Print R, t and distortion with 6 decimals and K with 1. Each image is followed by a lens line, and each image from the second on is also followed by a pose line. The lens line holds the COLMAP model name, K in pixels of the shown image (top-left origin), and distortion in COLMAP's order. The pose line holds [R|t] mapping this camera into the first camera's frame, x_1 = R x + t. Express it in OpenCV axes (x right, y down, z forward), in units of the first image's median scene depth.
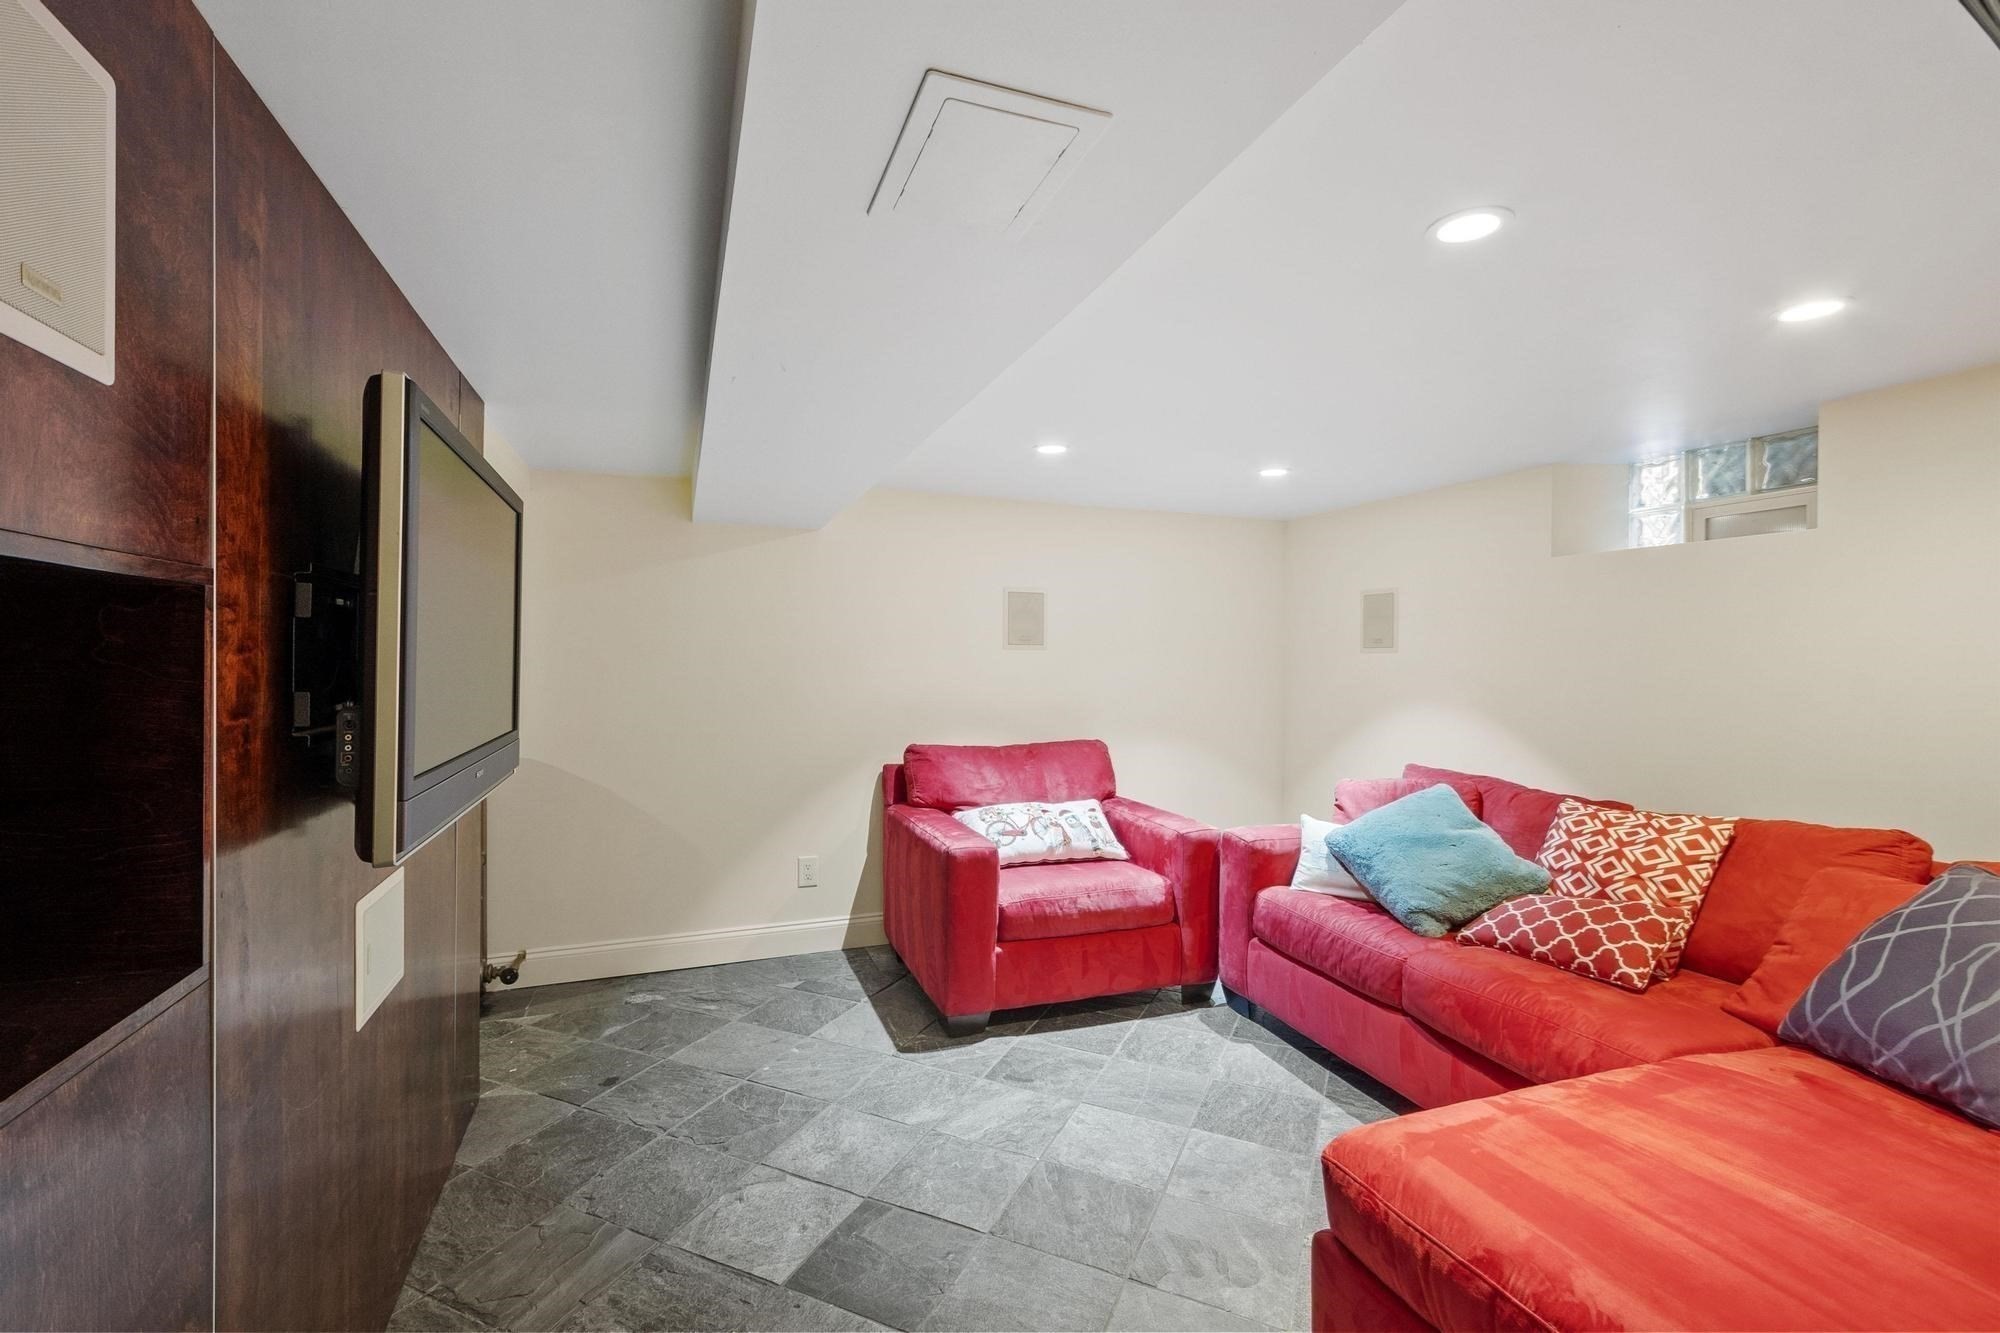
lens RADIAL K [[866.6, 0, 1000.1], [0, 866.6, 654.9], [0, 0, 1]] dist [-0.007230, 0.000299]
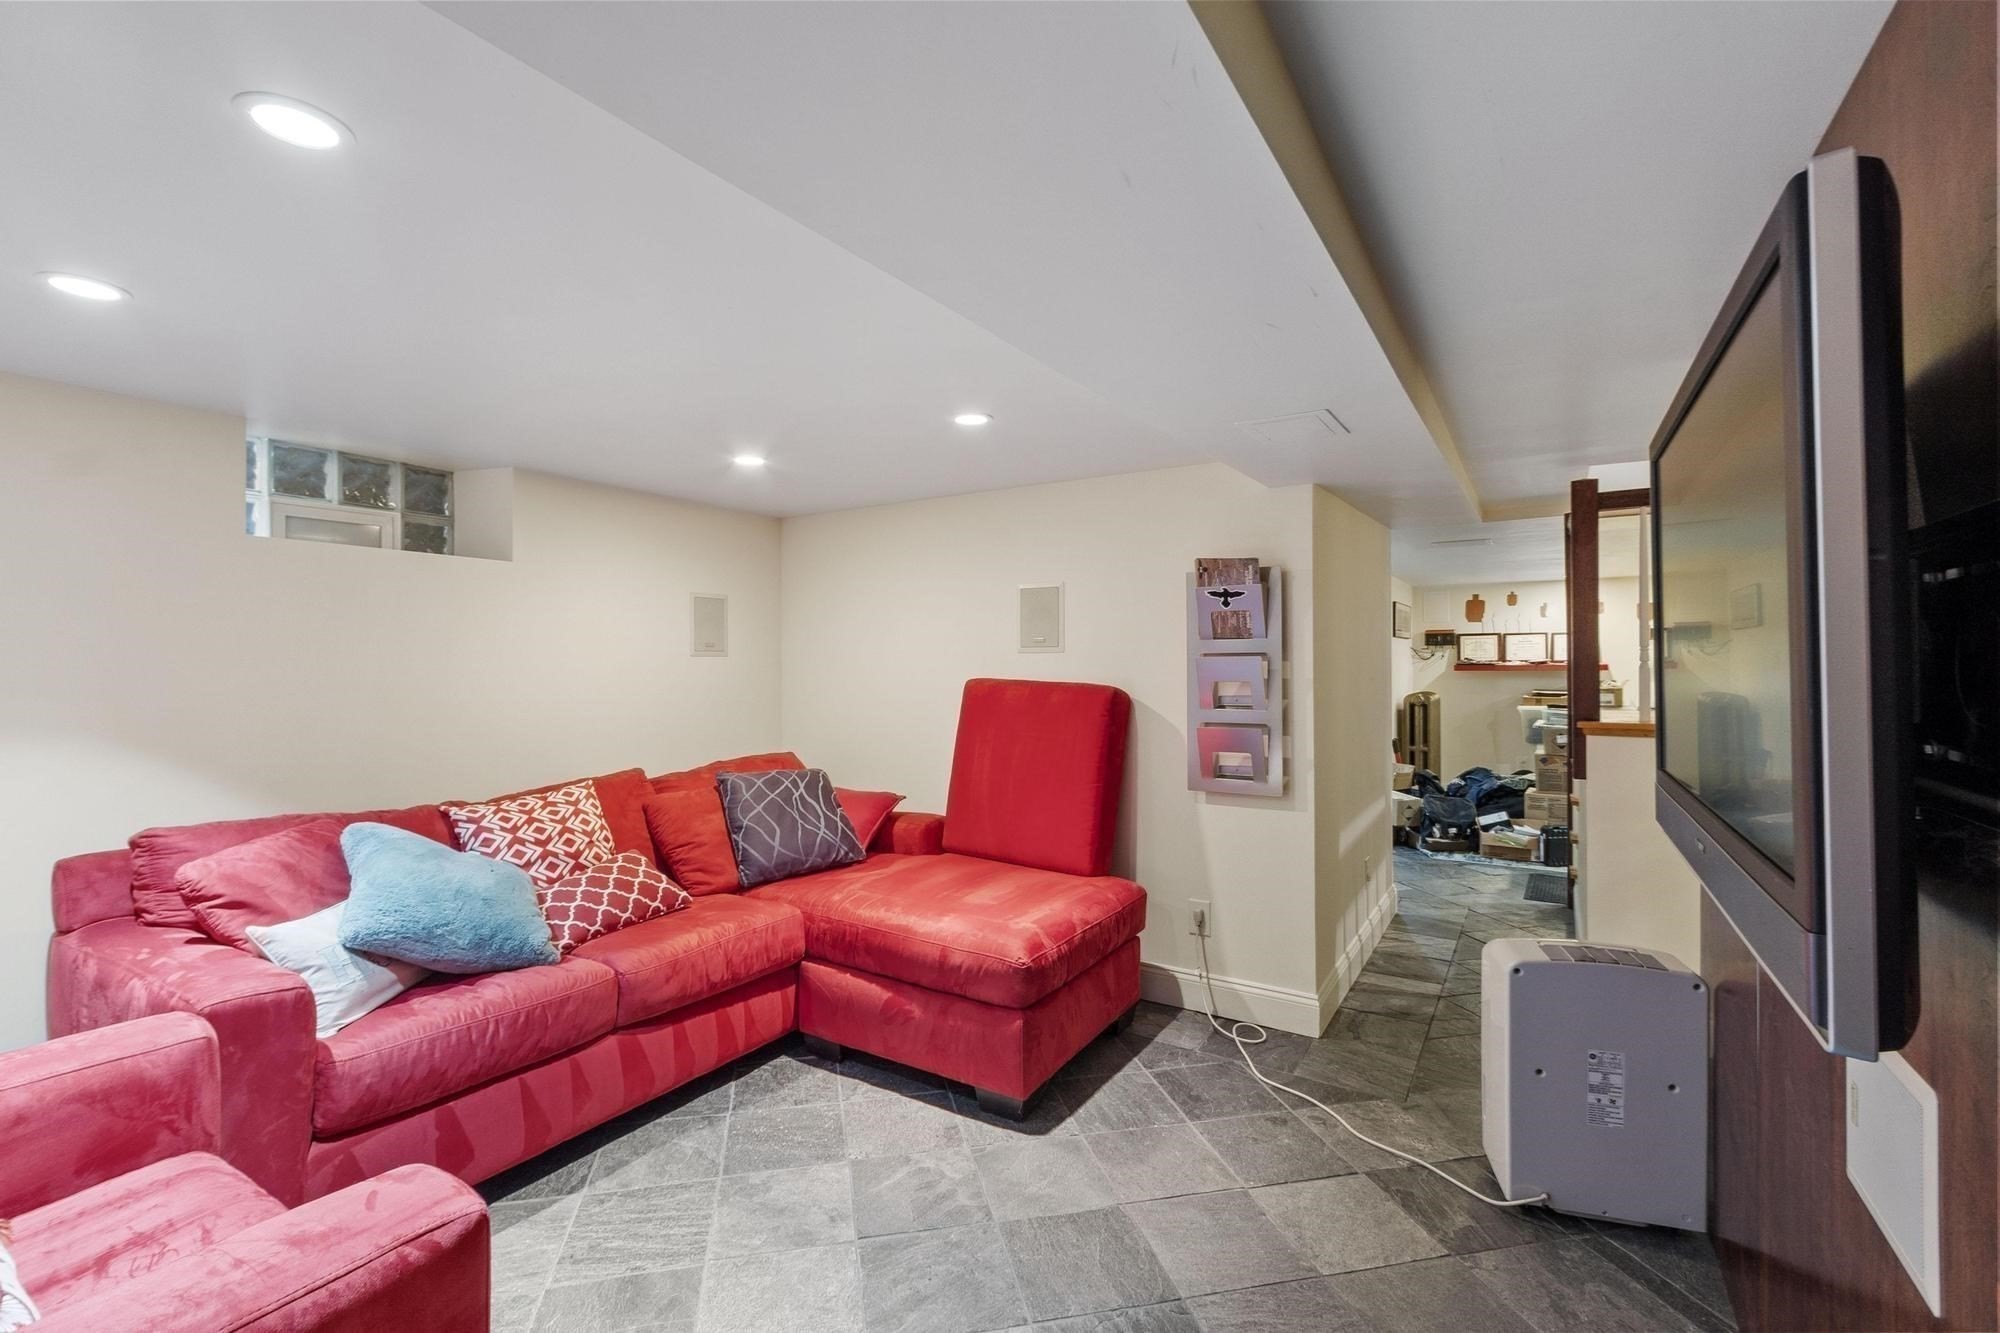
lens RADIAL K [[866.6, 0, 1002.0], [0, 866.6, 665.2], [0, 0, 1]] dist [-0.007230, 0.000299]
pose [[-0.605989, -0.004168, 0.795462, -0.549001], [-0.000332, 0.999988, 0.004987, 0.005100], [-0.795473, 0.002758, -0.605982, 1.235326]]
